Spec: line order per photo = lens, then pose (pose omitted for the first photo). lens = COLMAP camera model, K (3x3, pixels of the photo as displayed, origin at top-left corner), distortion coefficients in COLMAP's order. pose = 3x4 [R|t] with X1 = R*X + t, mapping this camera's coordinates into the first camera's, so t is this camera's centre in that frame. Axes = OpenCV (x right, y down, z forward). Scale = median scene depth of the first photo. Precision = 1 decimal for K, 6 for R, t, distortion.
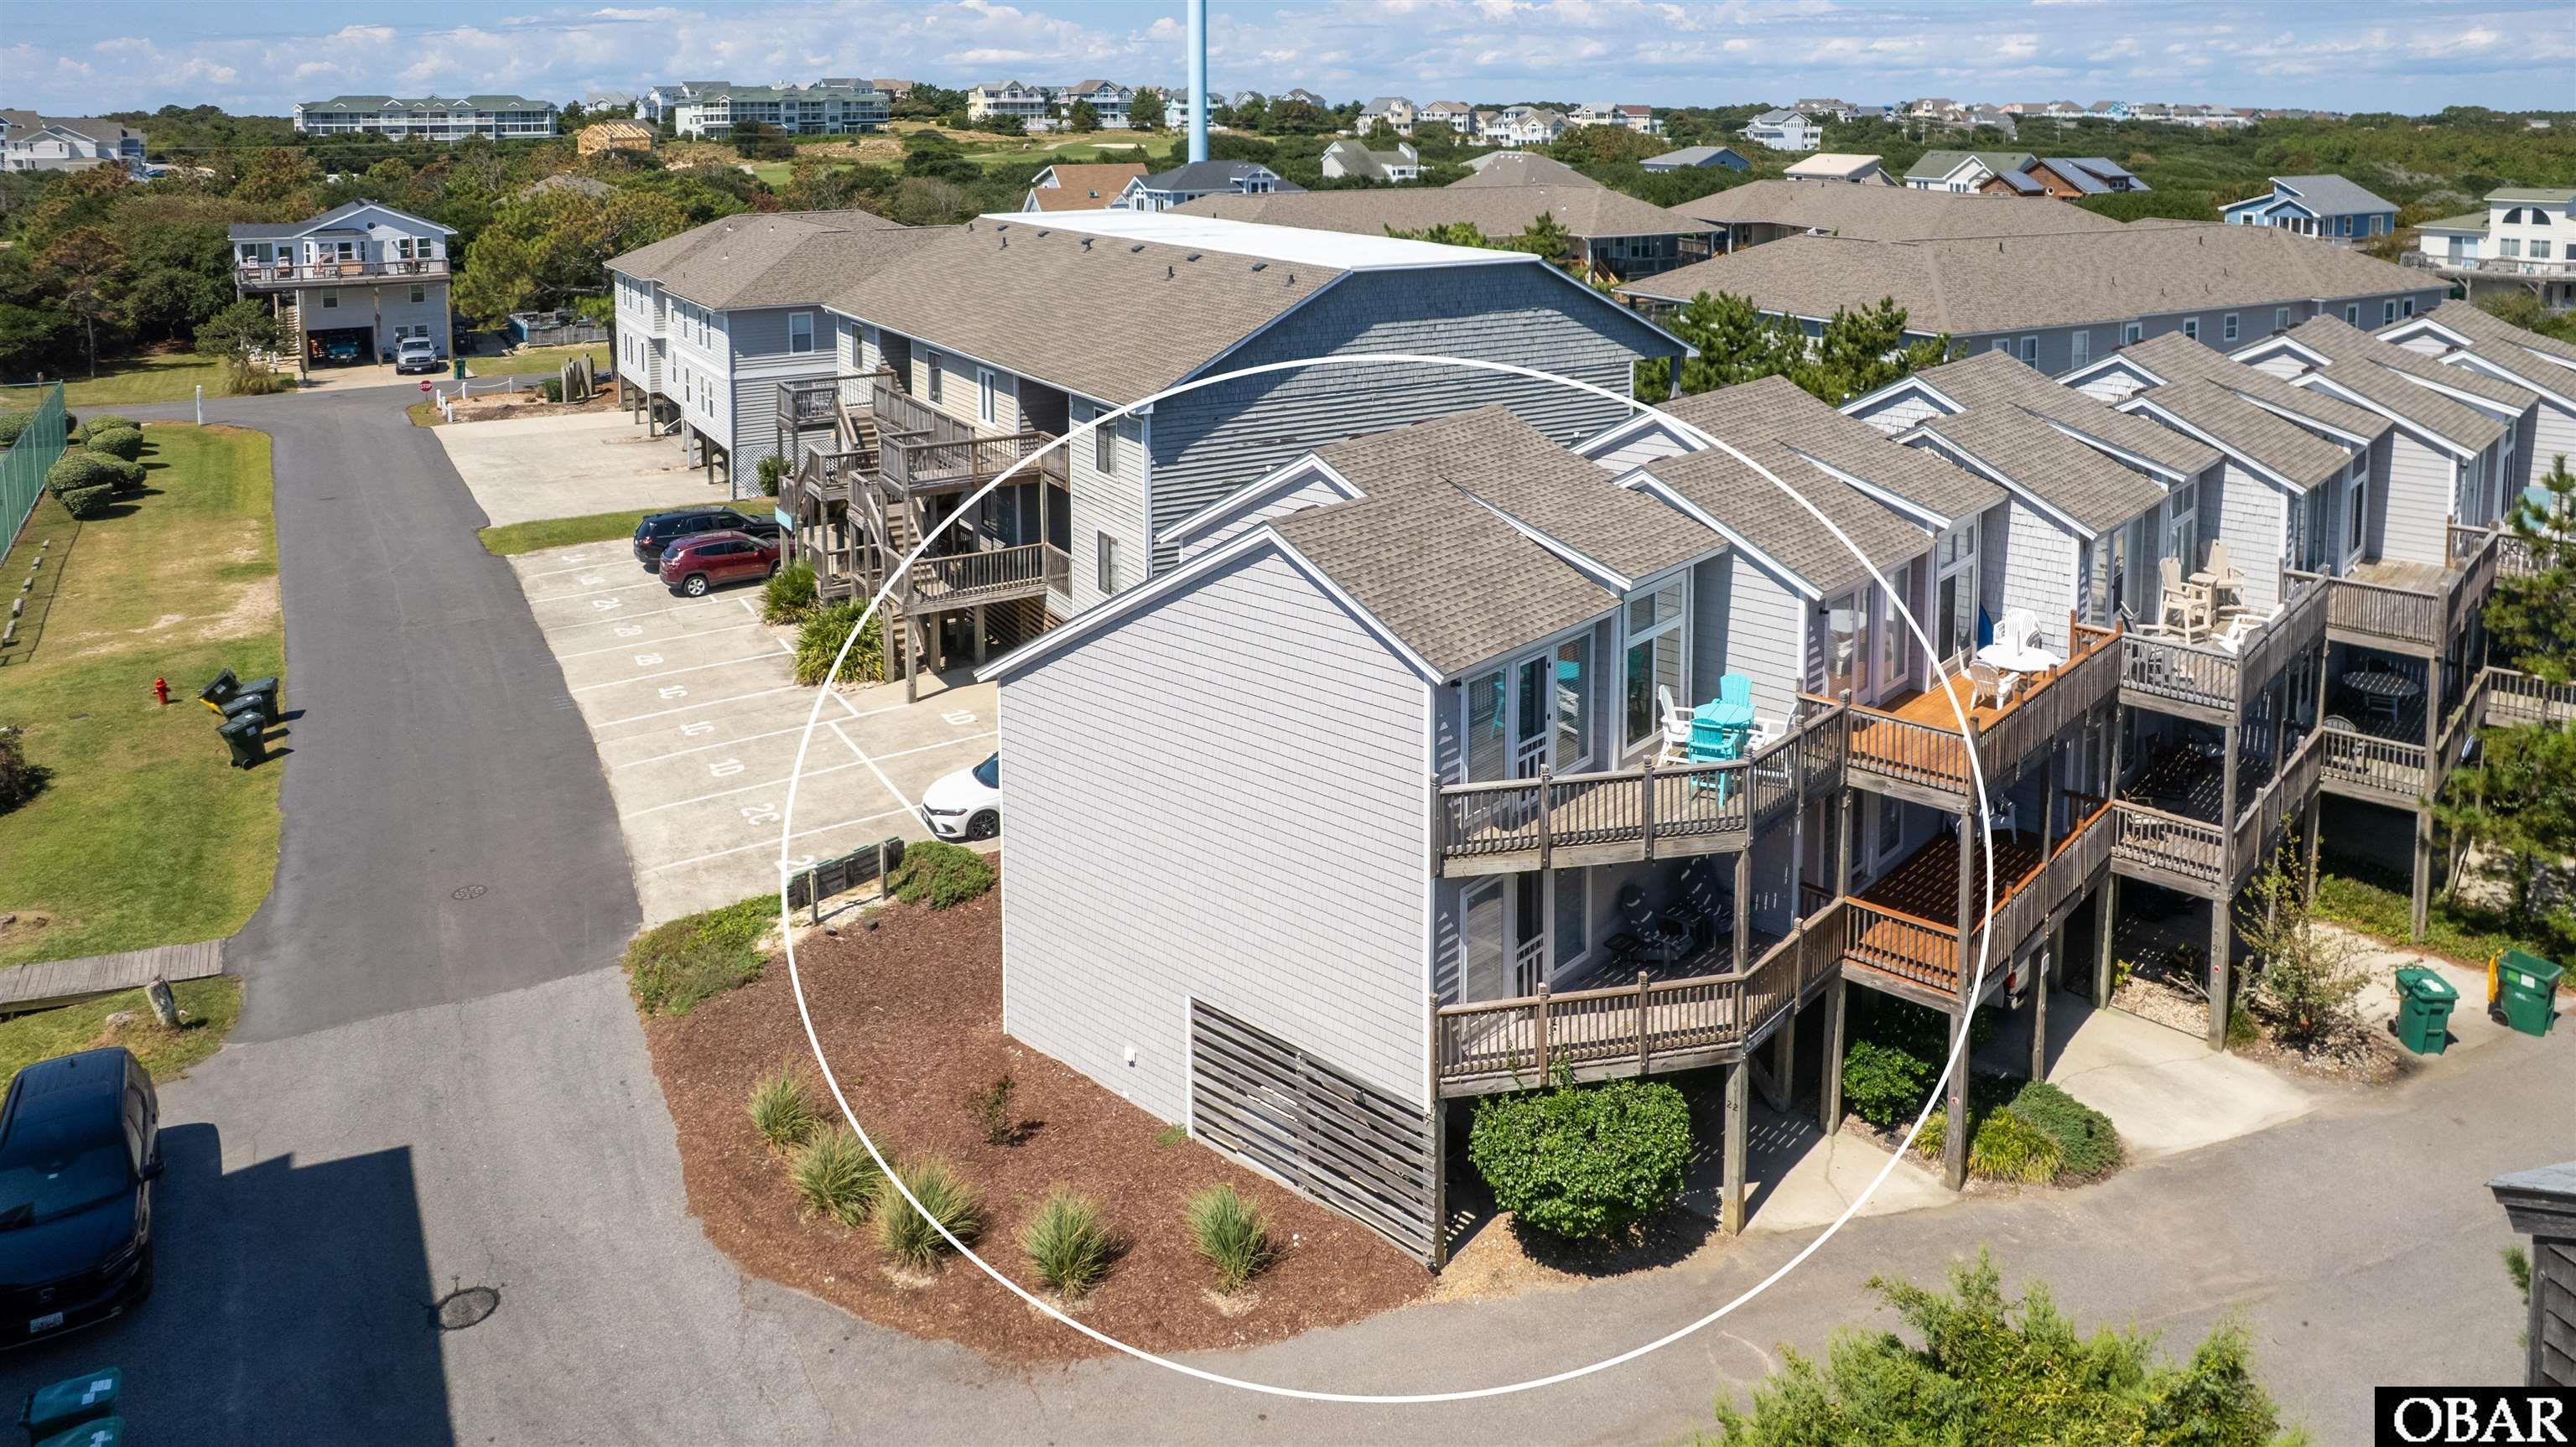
lens RADIAL K [[1745.9, 0, 1343.9], [0, 1745.9, 254.2], [0, 0, 1]] dist [-0.046747, 0.036126]
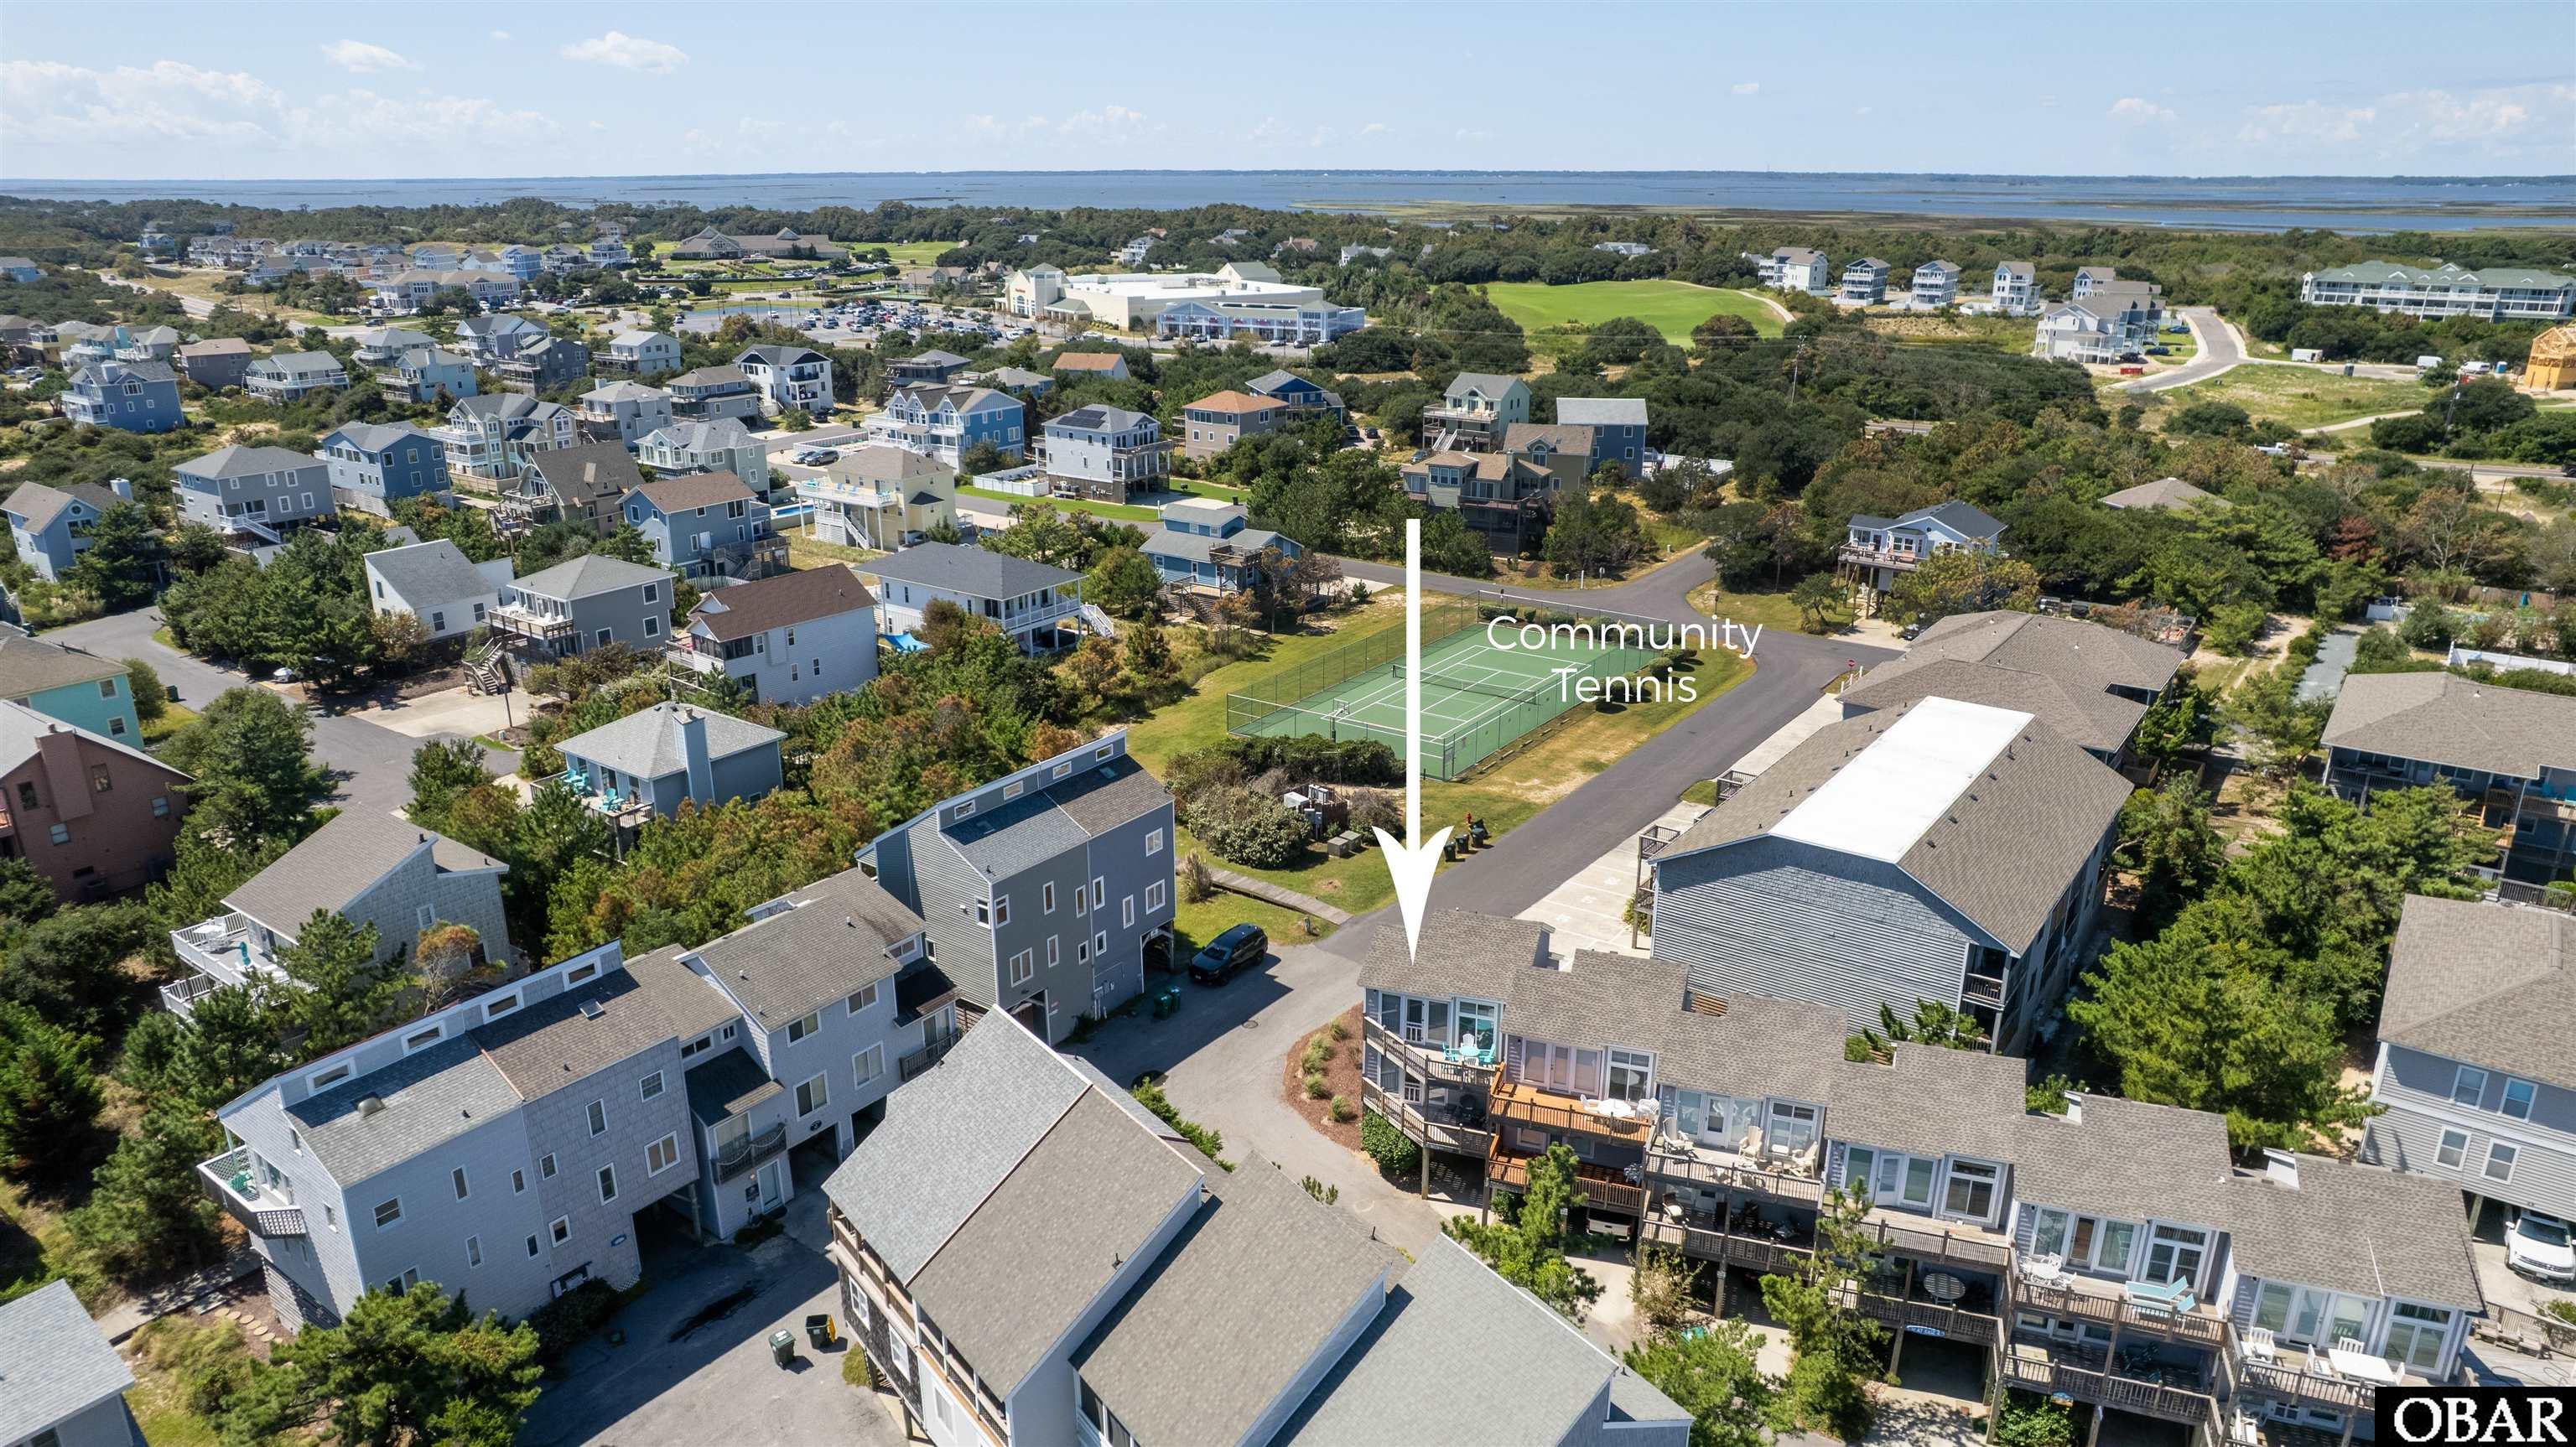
lens RADIAL K [[1659.6, 0, 1288.0], [0, 1659.6, 723.5], [0, 0, 1]] dist [-0.076862, 0.075776]
pose [[0.374561, 0.306135, -0.875206, 1.789346], [-0.081821, 0.951152, 0.297684, -0.798419], [0.923585, -0.039891, 0.381313, -0.226766]]
